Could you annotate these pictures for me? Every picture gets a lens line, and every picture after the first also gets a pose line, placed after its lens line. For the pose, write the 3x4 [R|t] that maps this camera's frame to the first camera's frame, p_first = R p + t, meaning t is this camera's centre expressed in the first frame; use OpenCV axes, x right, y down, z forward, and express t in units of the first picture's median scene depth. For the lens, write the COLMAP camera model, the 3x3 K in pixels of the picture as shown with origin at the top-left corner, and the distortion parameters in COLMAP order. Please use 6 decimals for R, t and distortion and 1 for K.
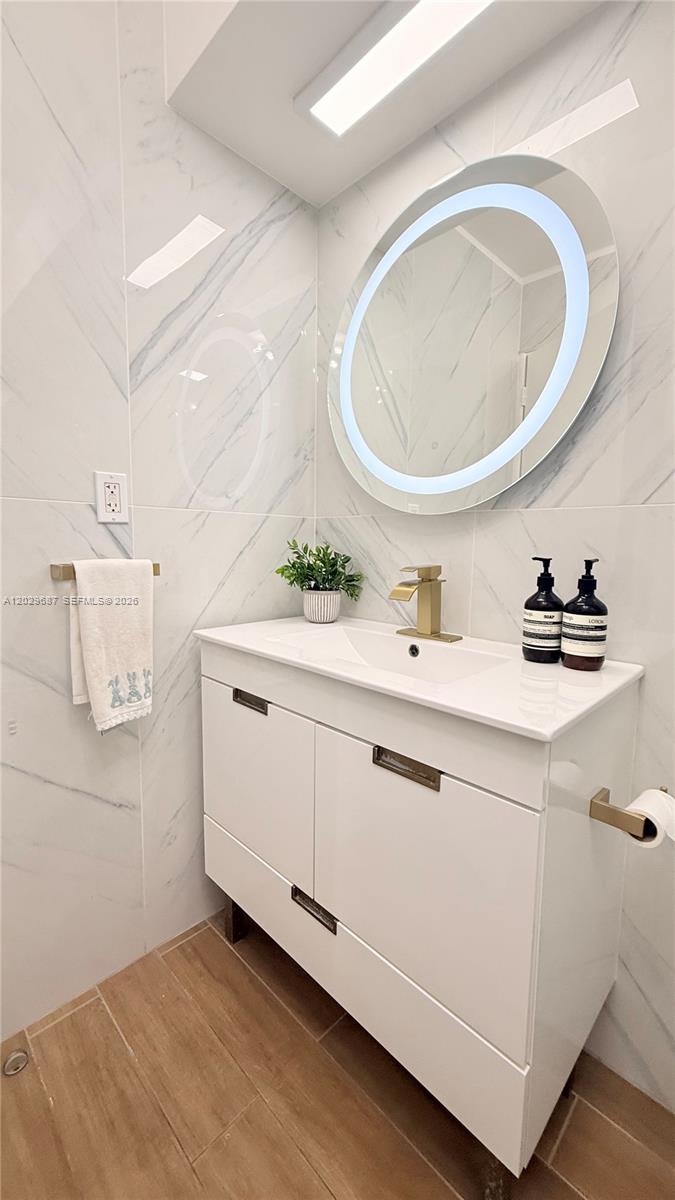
lens RADIAL K [[473.5, 0, 338.0], [0, 473.5, 593.8], [0, 0, 1]] dist [0.000394, 0.000145]
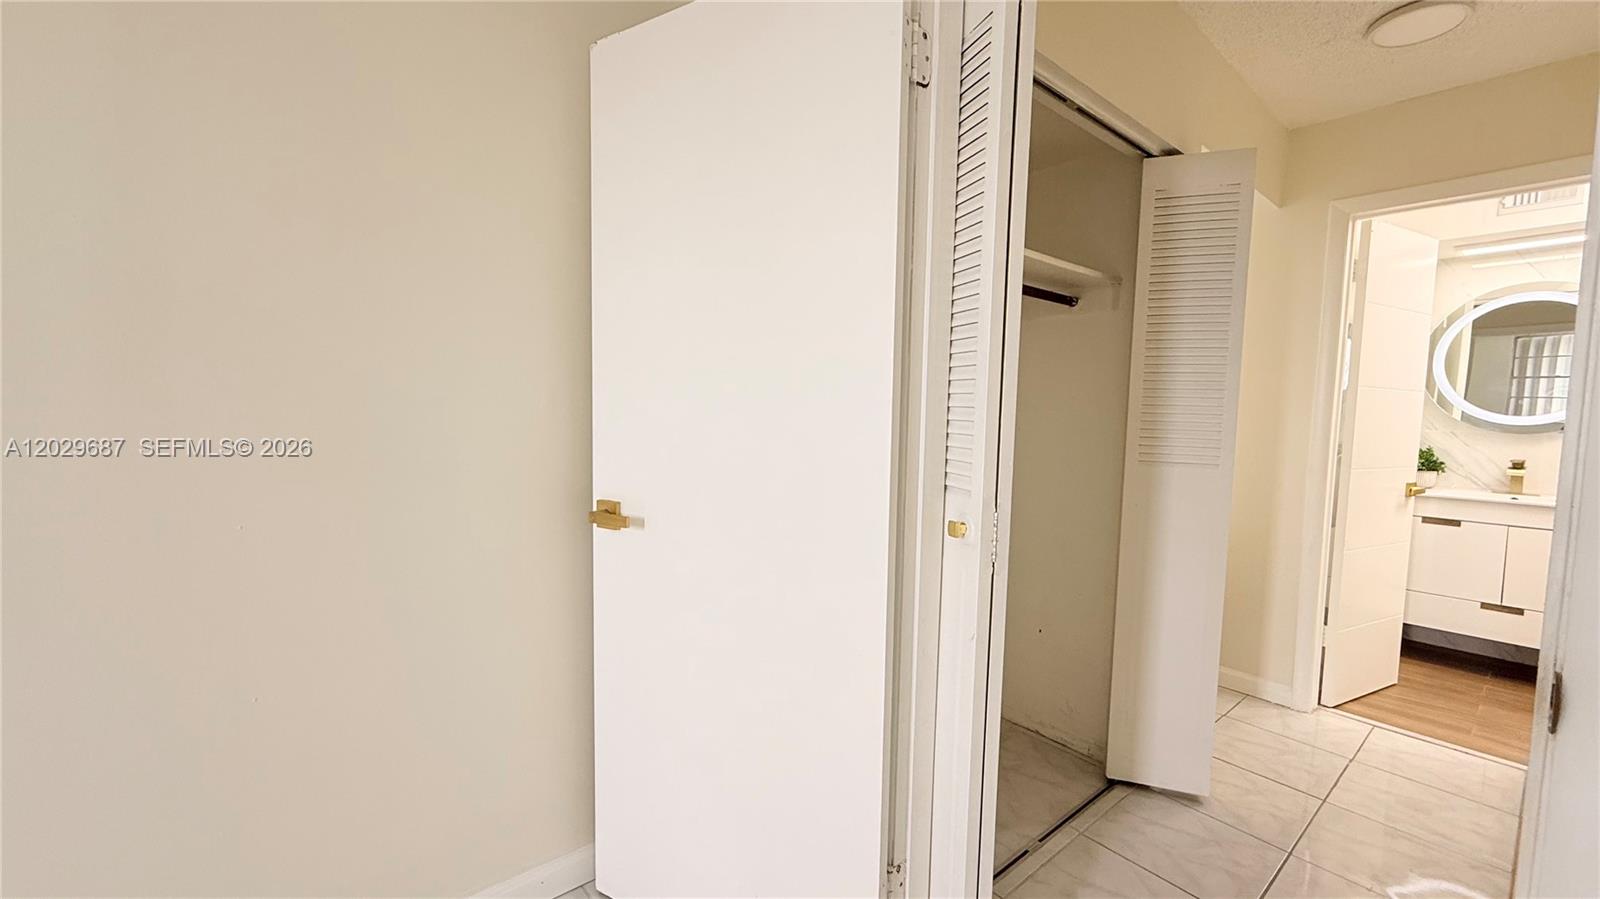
lens RADIAL K [[631.3, 0, 800.0], [0, 631.3, 449.5], [0, 0, 1]] dist [0.000394, 0.000145]
pose [[0.993799, 0.010400, -0.110708, -3.154736], [-0.015053, 0.999034, -0.041276, 0.070008], [0.110171, 0.042687, 0.992996, -2.478191]]
